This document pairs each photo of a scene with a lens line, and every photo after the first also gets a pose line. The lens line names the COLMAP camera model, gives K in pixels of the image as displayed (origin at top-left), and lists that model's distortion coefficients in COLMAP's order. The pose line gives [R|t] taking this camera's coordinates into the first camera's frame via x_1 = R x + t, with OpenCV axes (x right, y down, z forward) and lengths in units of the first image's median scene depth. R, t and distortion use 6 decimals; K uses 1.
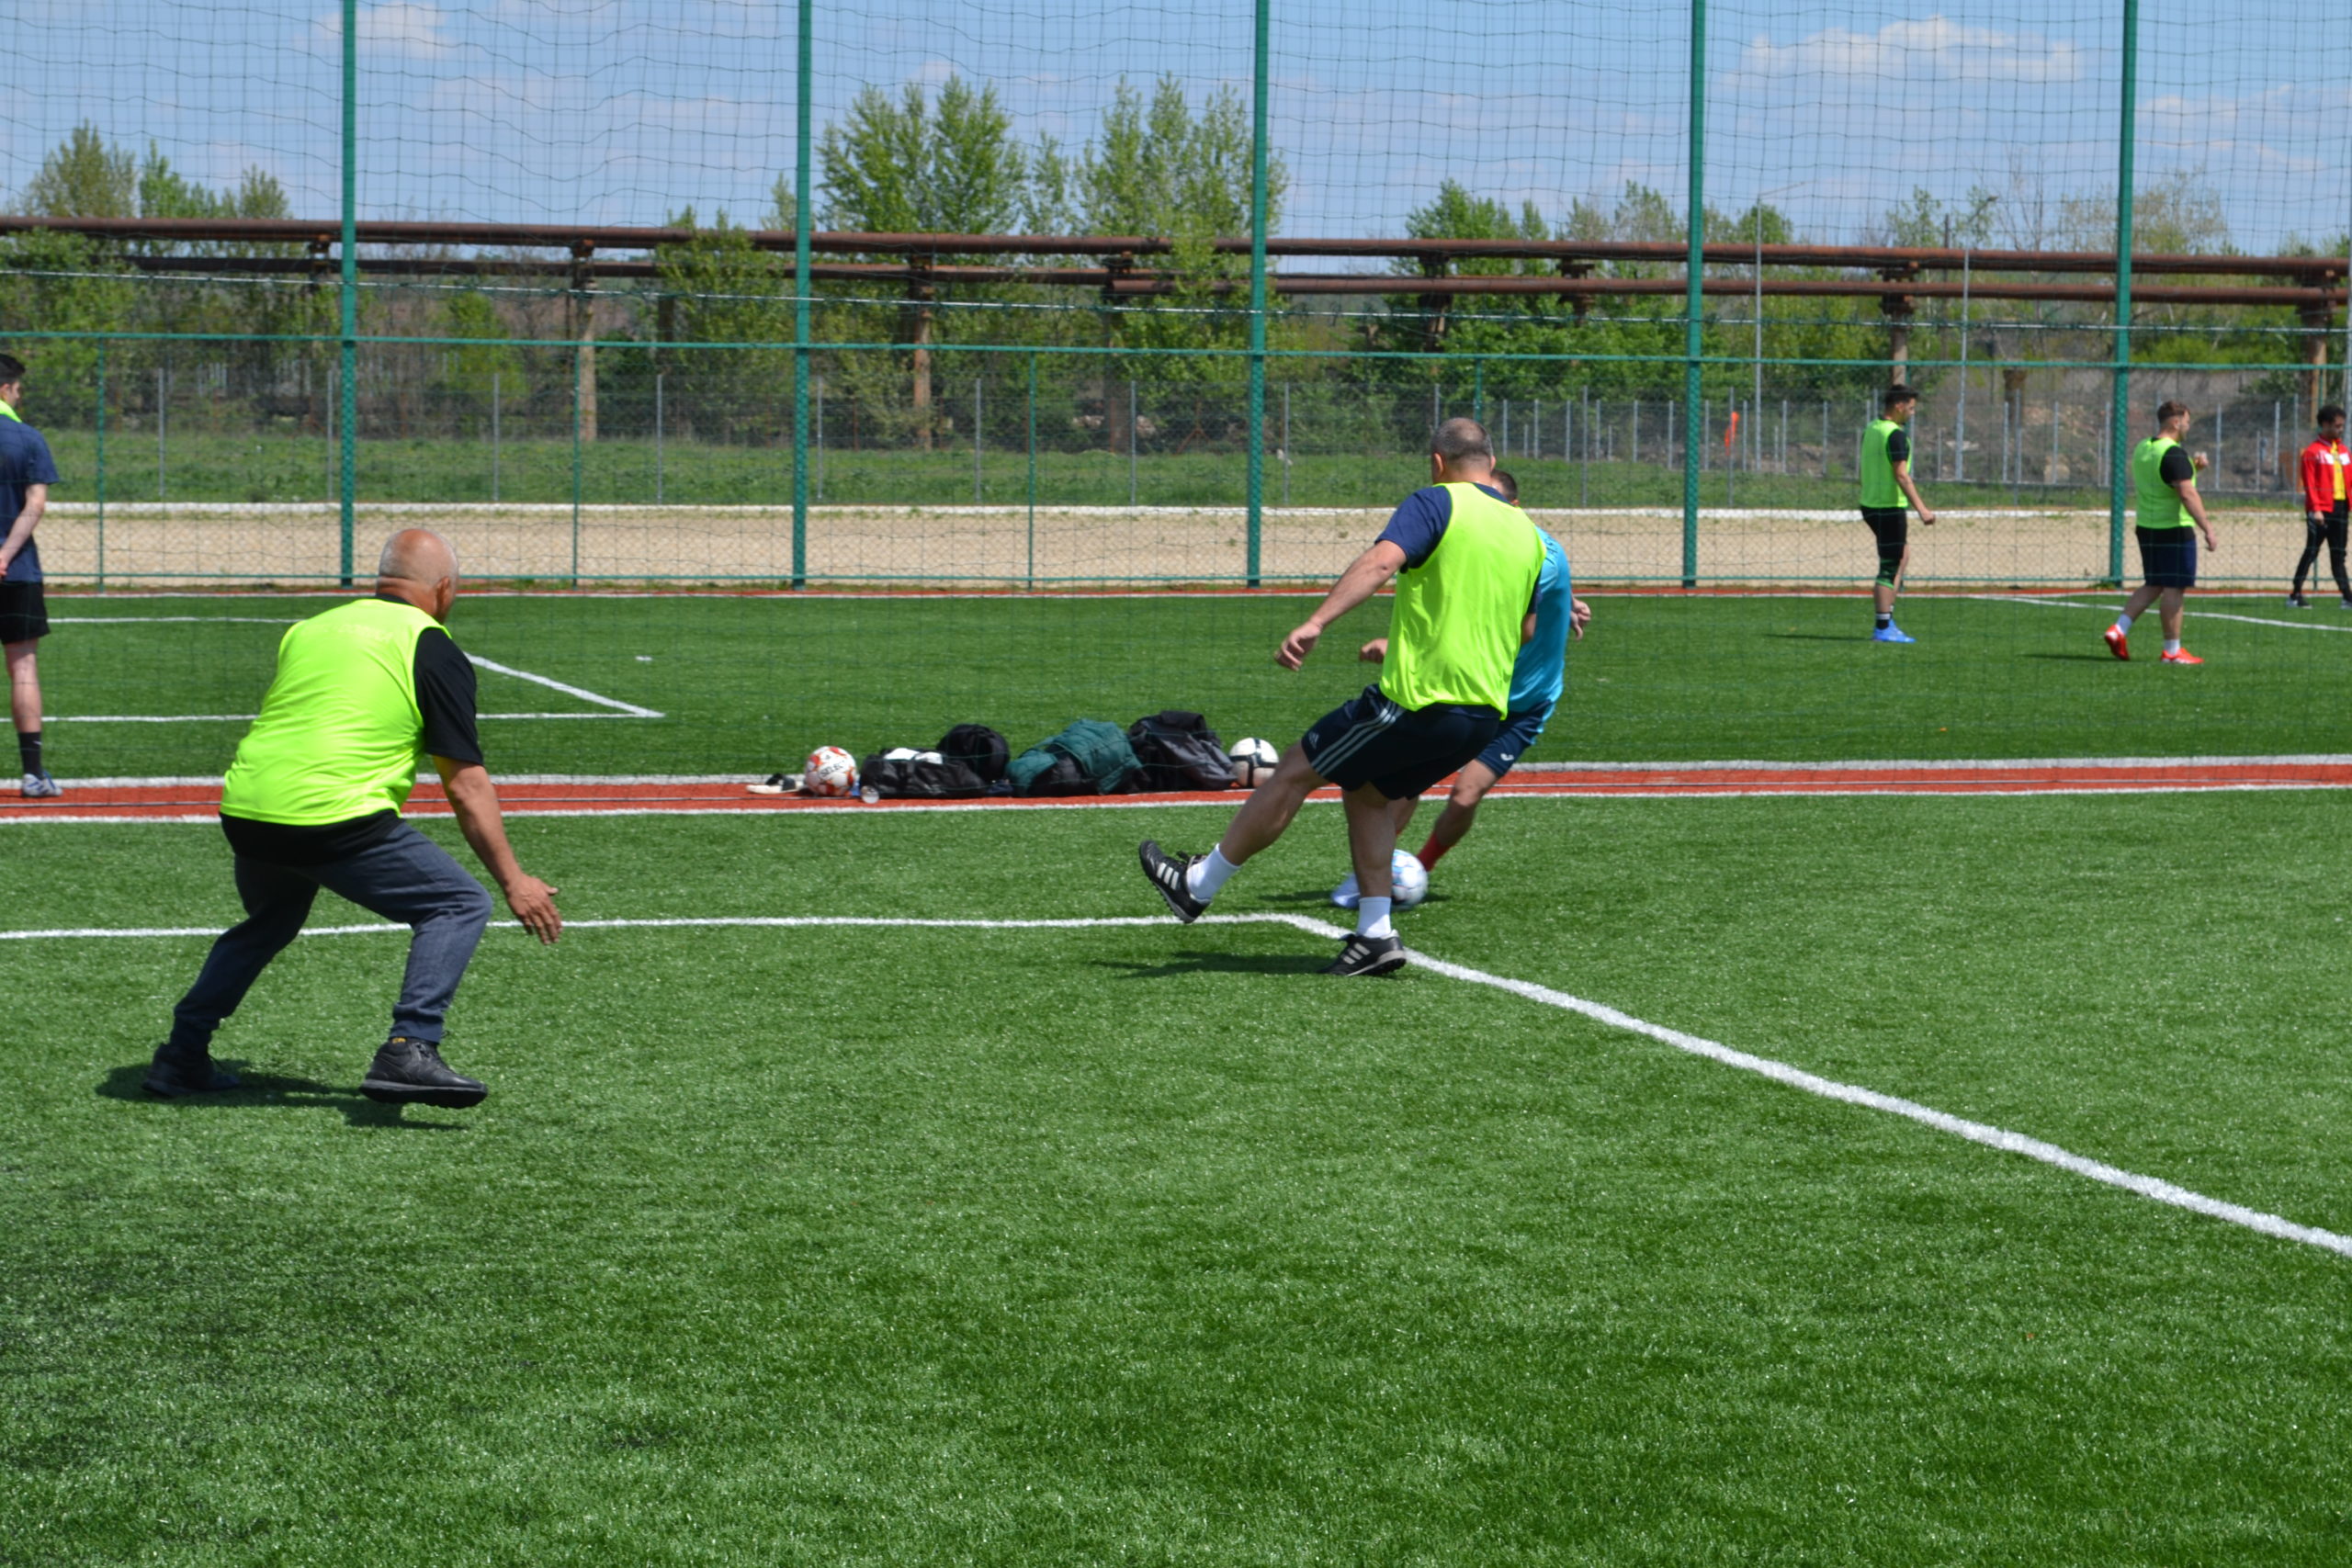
lens RADIAL K [[5463.8, 0, 1171.1], [0, 5463.8, 781.1], [0, 0, 1]] dist [0.072996, 0.000000]
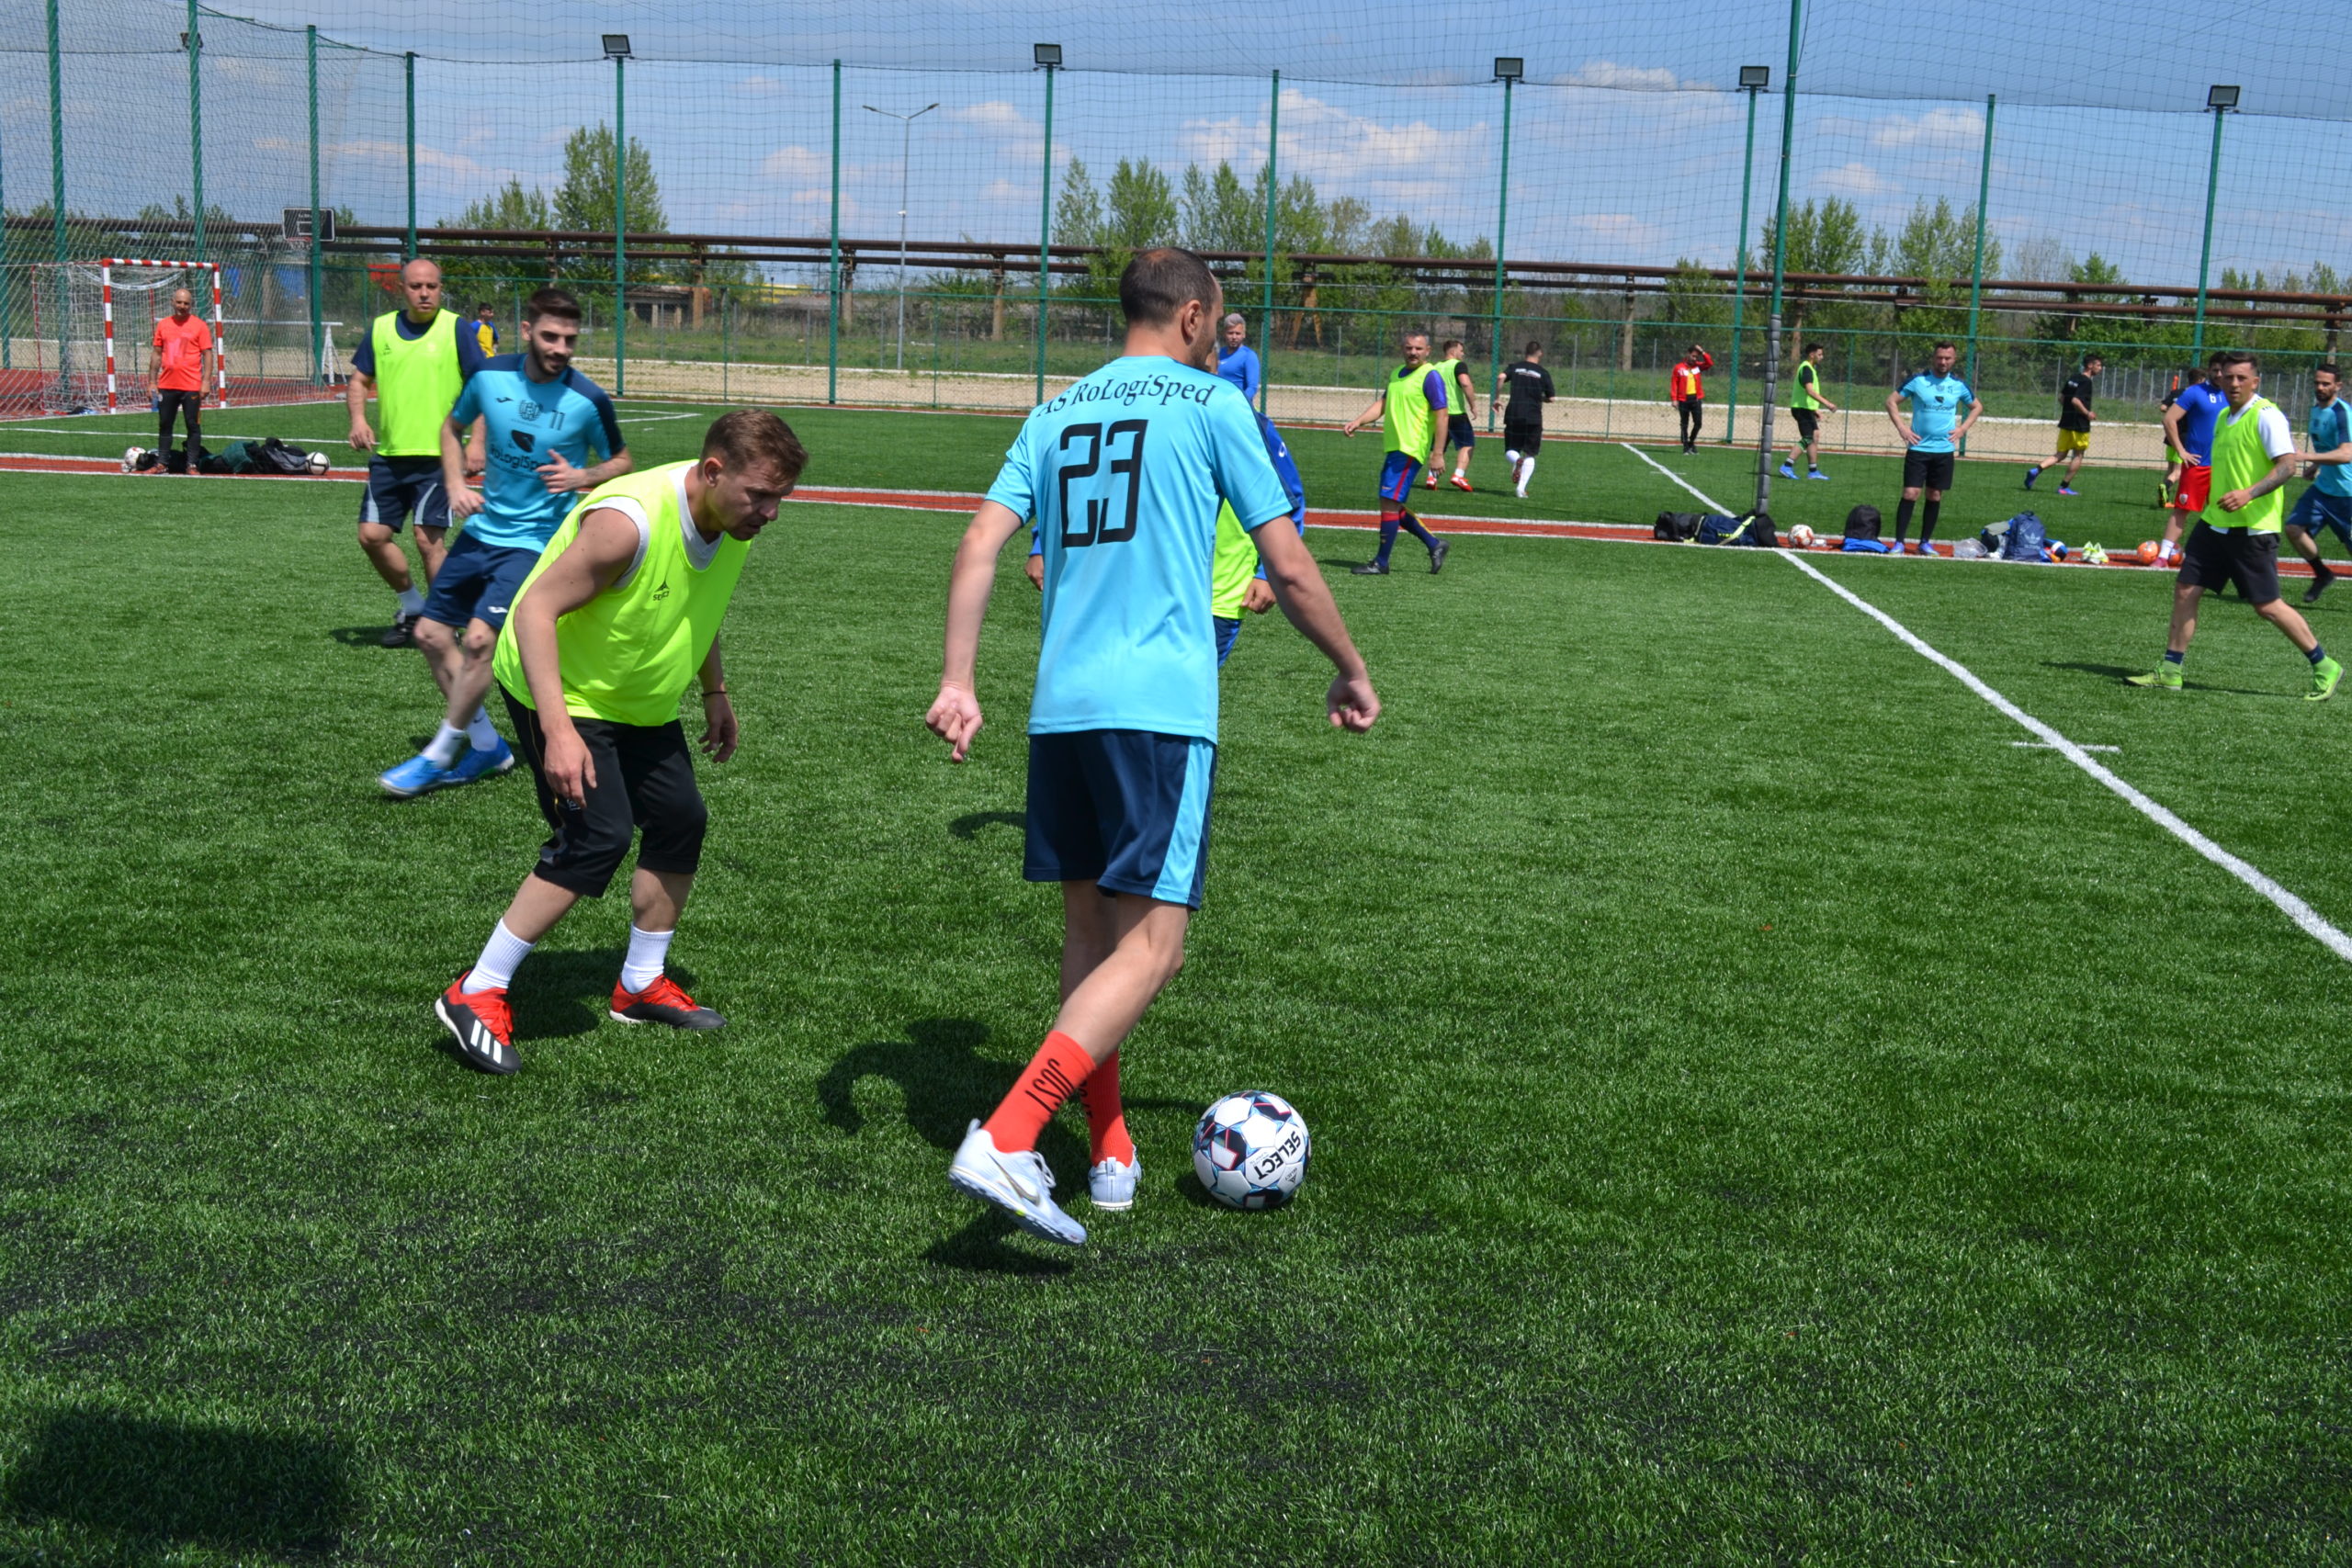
lens RADIAL K [[2542.5, 0, 1193.0], [0, 2542.5, 792.6], [0, 0, 1]] dist [-0.065707, 0.000000]
pose [[0.902569, 0.100933, -0.418546, 0.164673], [-0.058702, 0.991904, 0.112611, -0.001446], [0.426524, -0.077069, 0.901187, 0.047934]]
